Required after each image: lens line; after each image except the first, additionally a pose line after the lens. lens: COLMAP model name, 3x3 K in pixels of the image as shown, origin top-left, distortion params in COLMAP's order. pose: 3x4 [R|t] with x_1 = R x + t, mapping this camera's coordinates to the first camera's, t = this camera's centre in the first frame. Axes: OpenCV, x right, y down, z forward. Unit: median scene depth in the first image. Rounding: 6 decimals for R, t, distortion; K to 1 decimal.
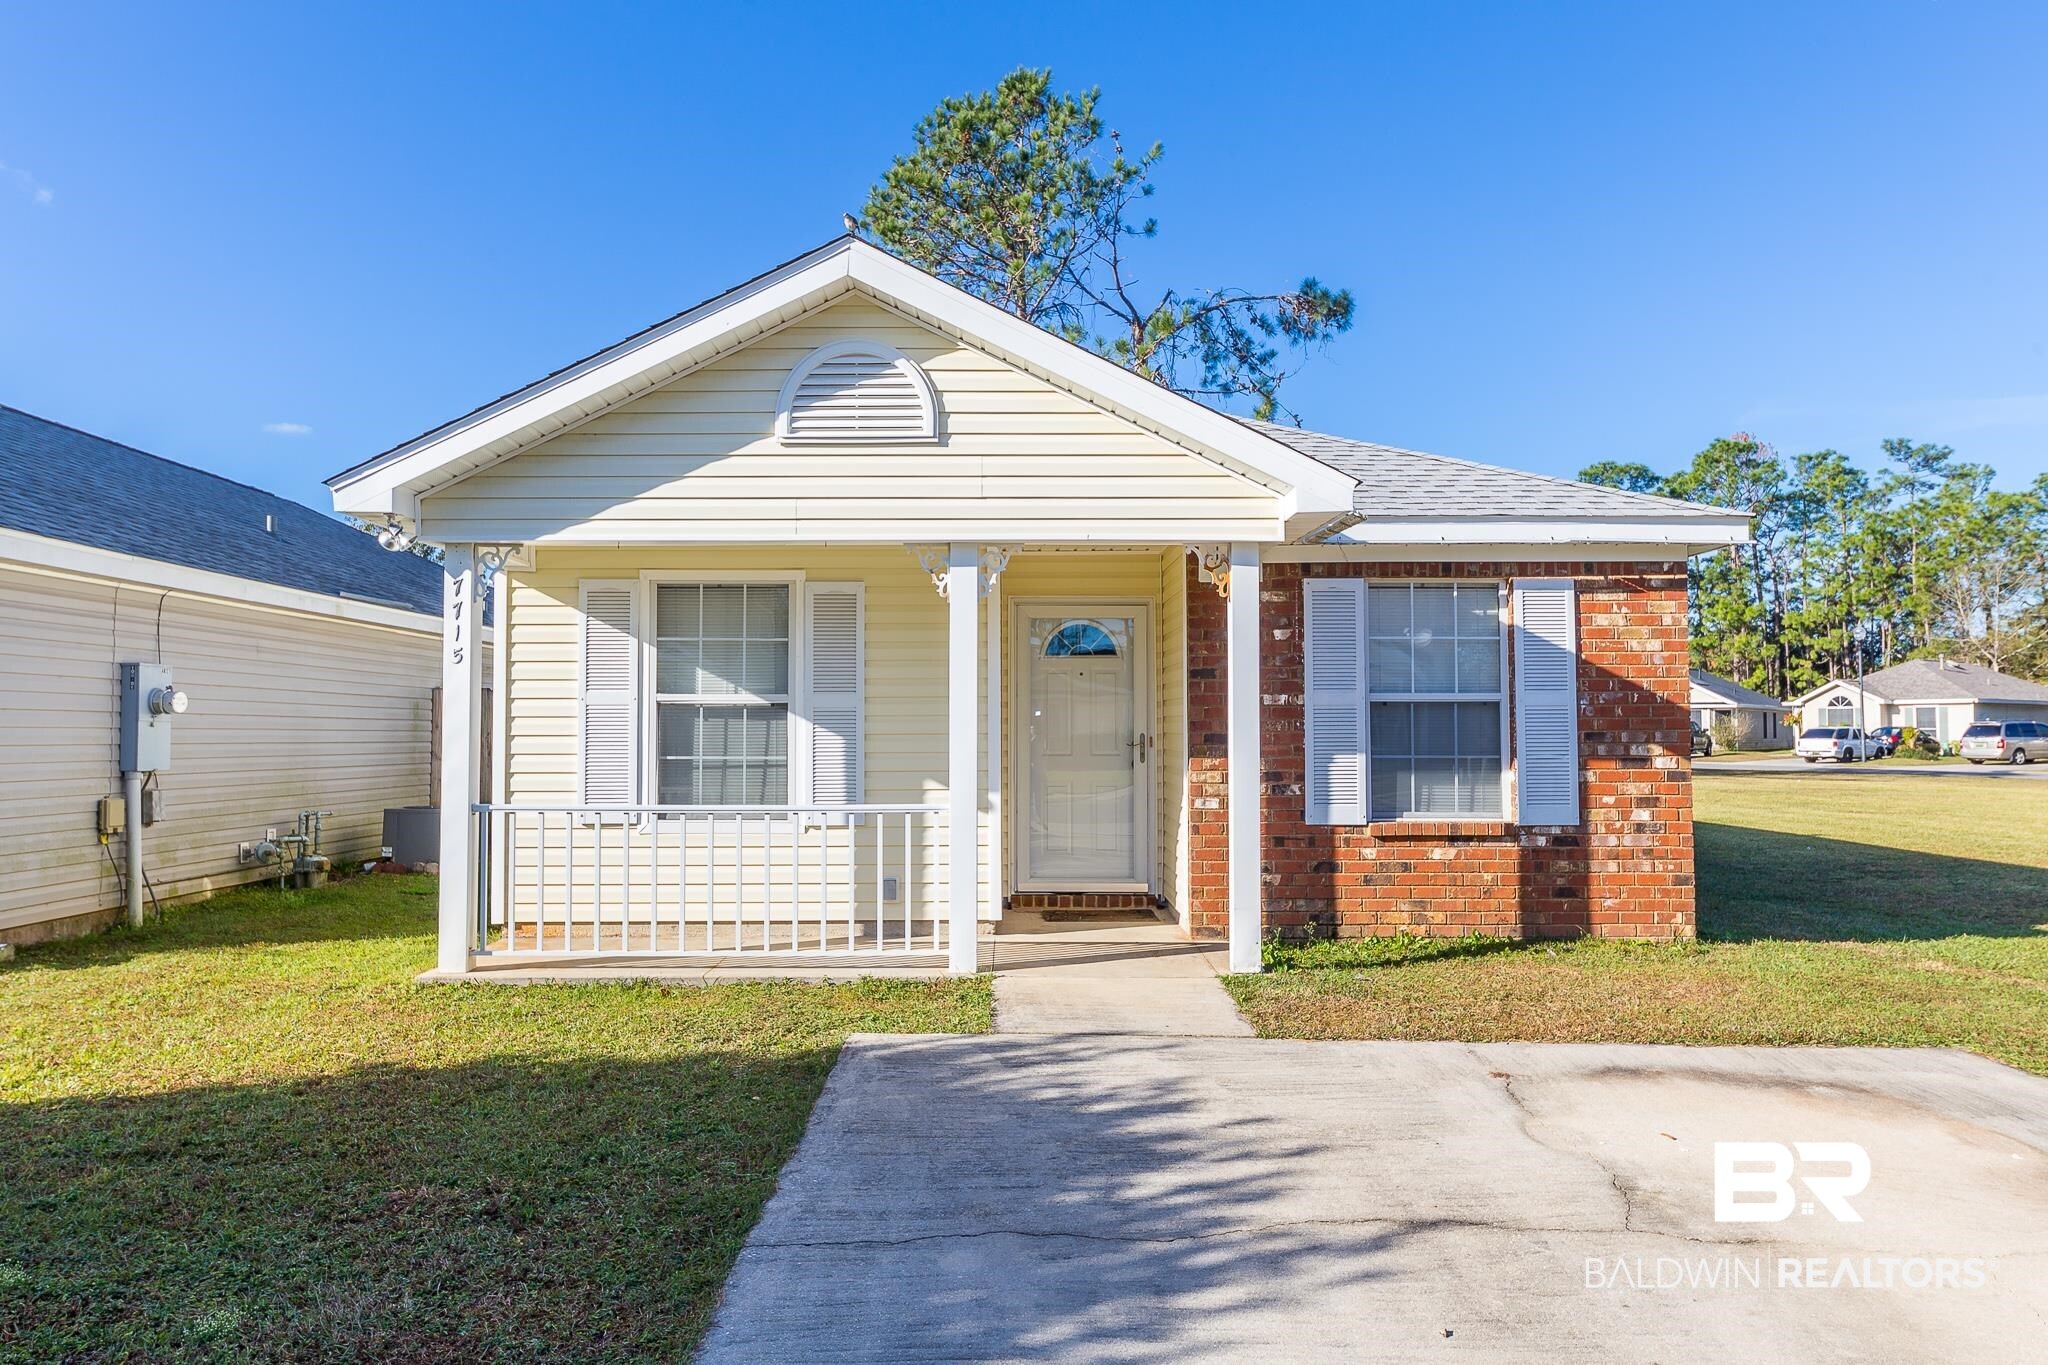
lens RADIAL K [[1352.3, 0, 1016.4], [0, 1352.3, 692.8], [0, 0, 1]] dist [0.010284, 0.000498]
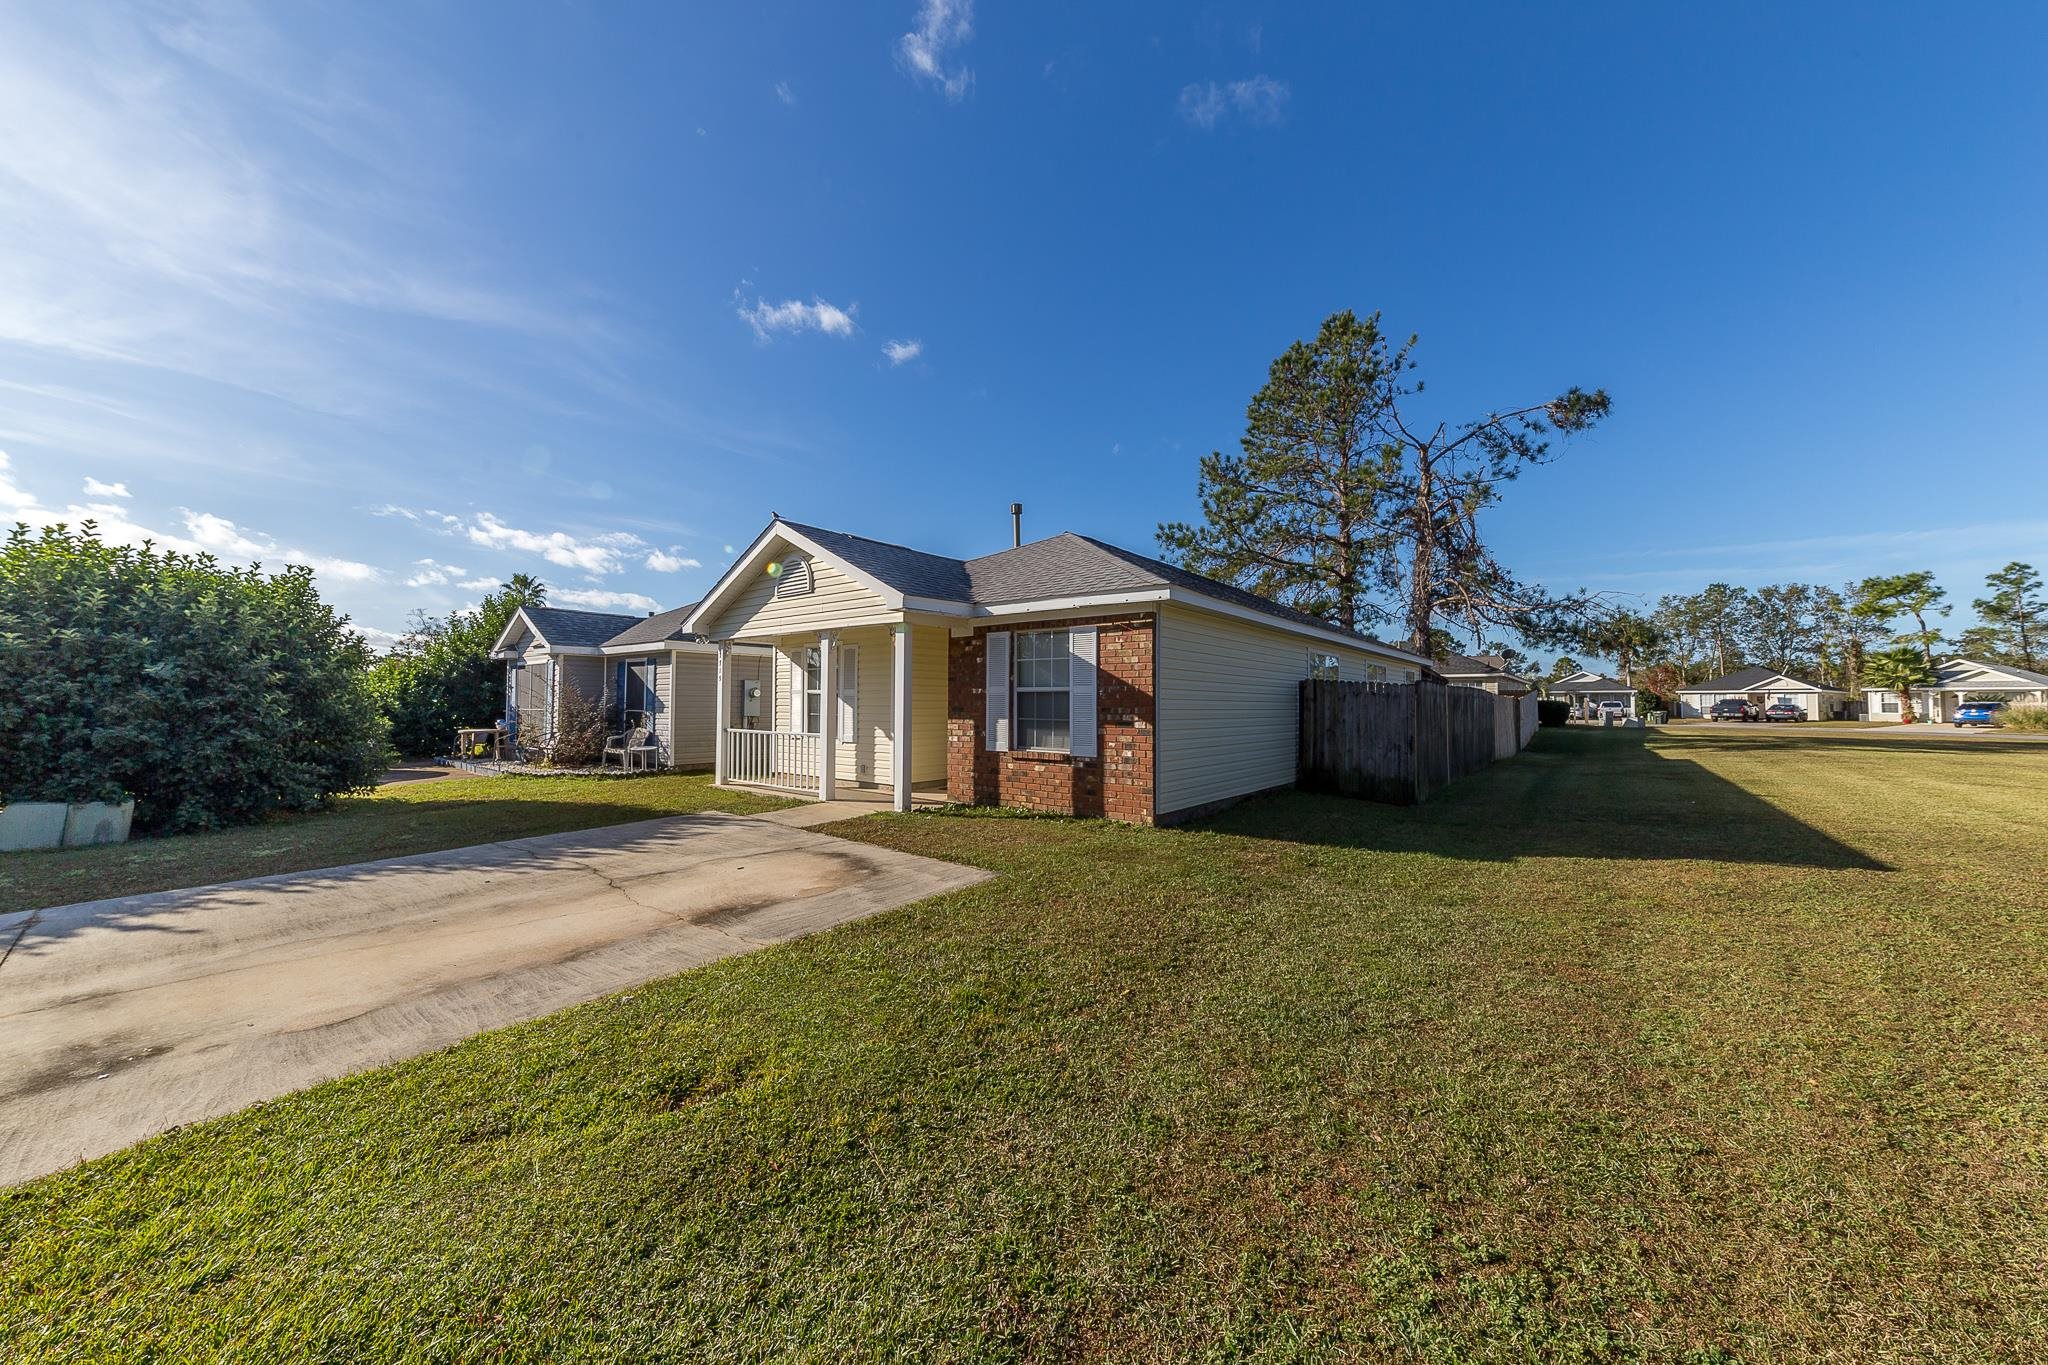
lens RADIAL K [[714.0, 0, 1023.8], [0, 714.0, 690.8], [0, 0, 1]] dist [0.002011, -0.000267]
pose [[0.782114, -0.006688, -0.623100, 0.945767], [0.015835, 0.999833, 0.009144, -0.004596], [0.622934, -0.017019, 0.782089, 0.168301]]
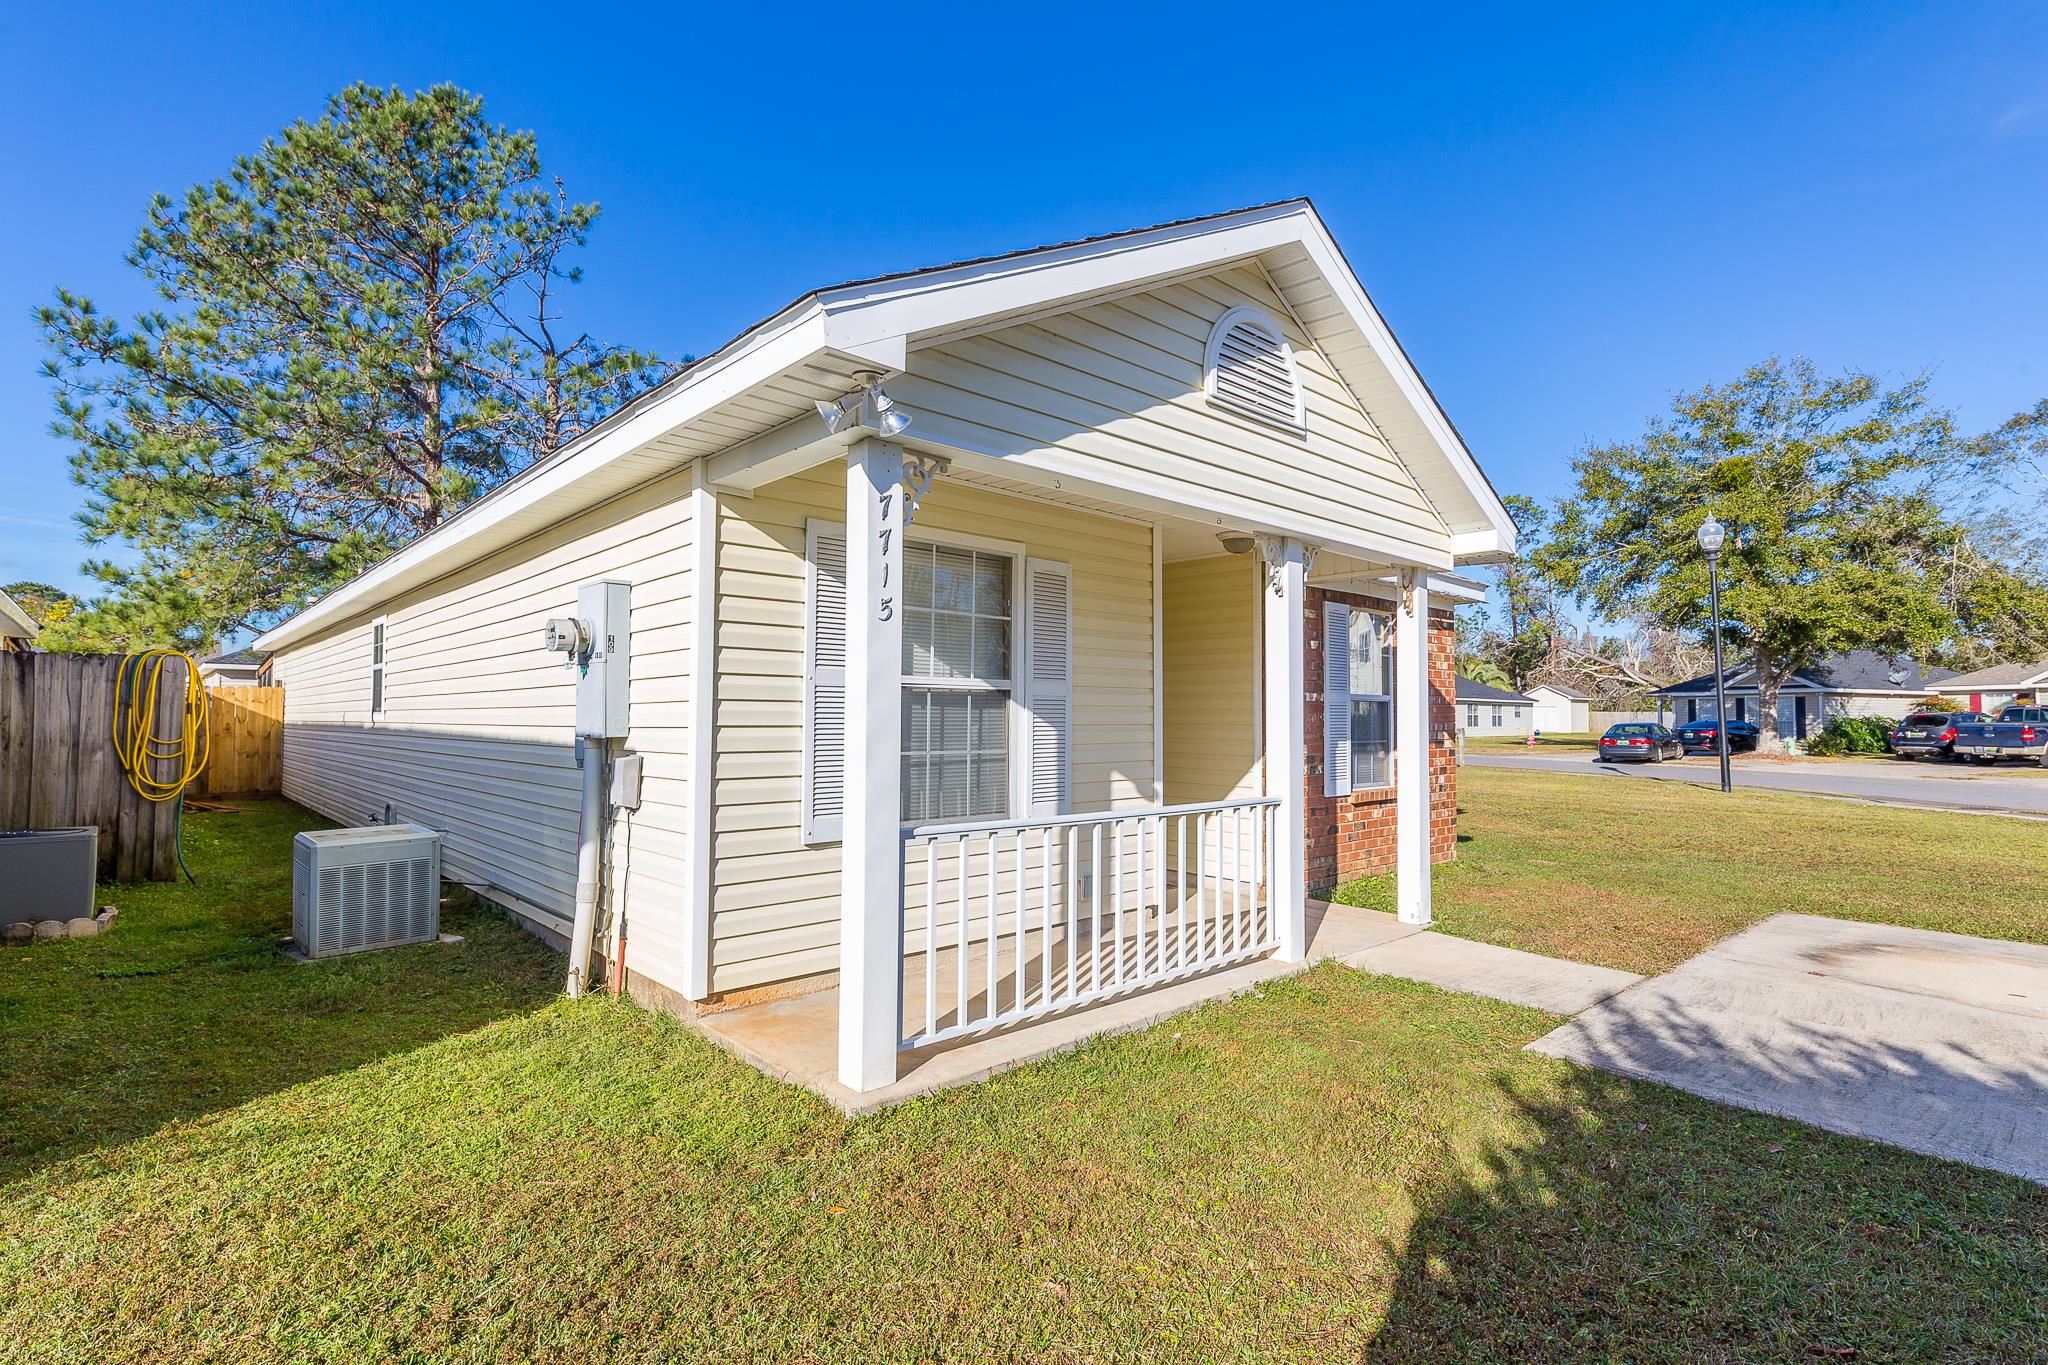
lens RADIAL K [[961.0, 0, 1021.0], [0, 961.0, 686.1], [0, 0, 1]] dist [0.001970, -0.000298]
pose [[0.737794, 0.027476, 0.674466, -0.596035], [-0.026252, 0.999583, -0.012004, 0.012565], [-0.674515, -0.008849, 0.738208, 0.530482]]
